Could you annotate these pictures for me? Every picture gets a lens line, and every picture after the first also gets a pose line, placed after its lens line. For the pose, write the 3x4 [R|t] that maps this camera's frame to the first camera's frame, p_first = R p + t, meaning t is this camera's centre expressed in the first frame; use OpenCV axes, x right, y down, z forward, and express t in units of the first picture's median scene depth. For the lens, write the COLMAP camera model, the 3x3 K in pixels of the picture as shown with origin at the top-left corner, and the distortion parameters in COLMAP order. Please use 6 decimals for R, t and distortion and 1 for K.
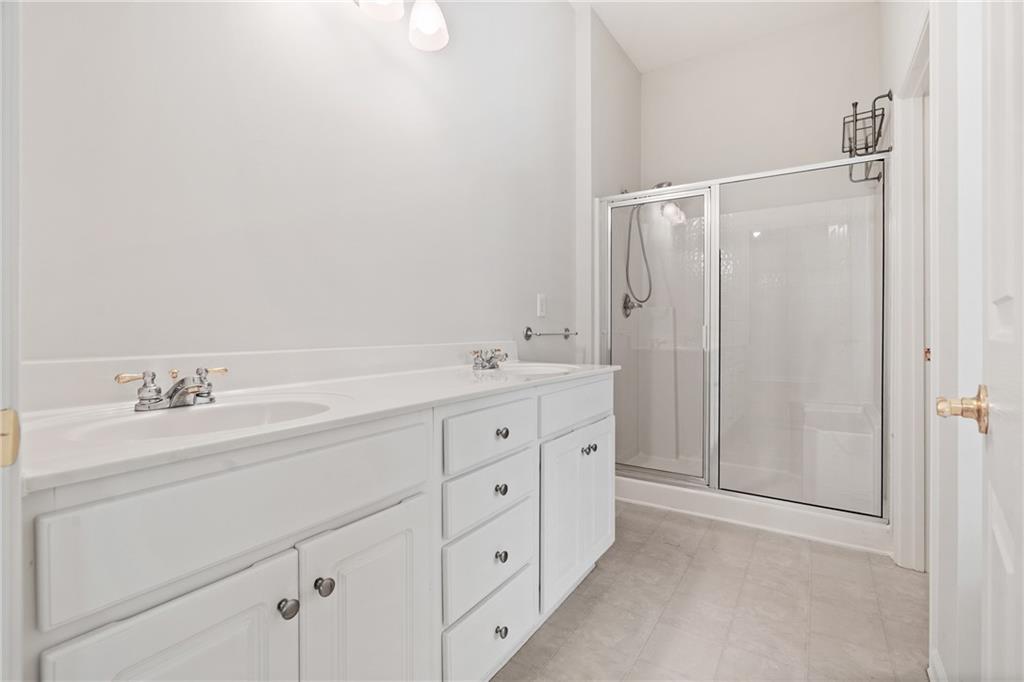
lens RADIAL K [[480.2, 0, 509.6], [0, 480.2, 335.9], [0, 0, 1]] dist [-0.004378, 0.000174]
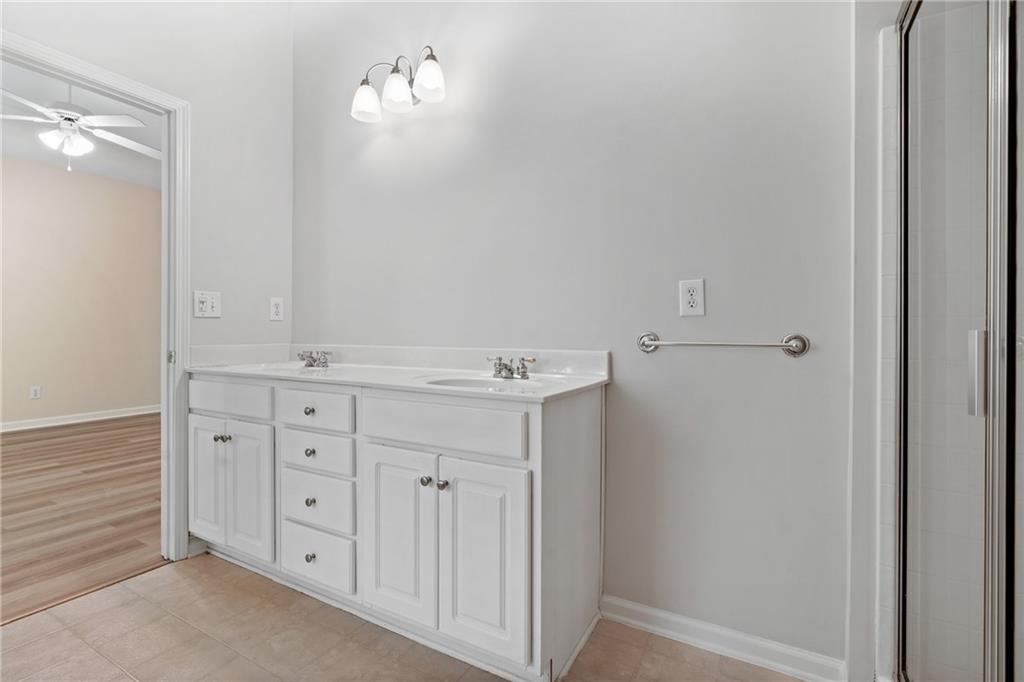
lens RADIAL K [[455.2, 0, 515.4], [0, 455.2, 323.1], [0, 0, 1]] dist [-0.000218, -0.000010]
pose [[0.076420, -0.001818, -0.997074, 0.587084], [-0.011958, 0.999925, -0.002740, -0.025126], [0.997004, 0.012132, 0.076392, 0.683443]]
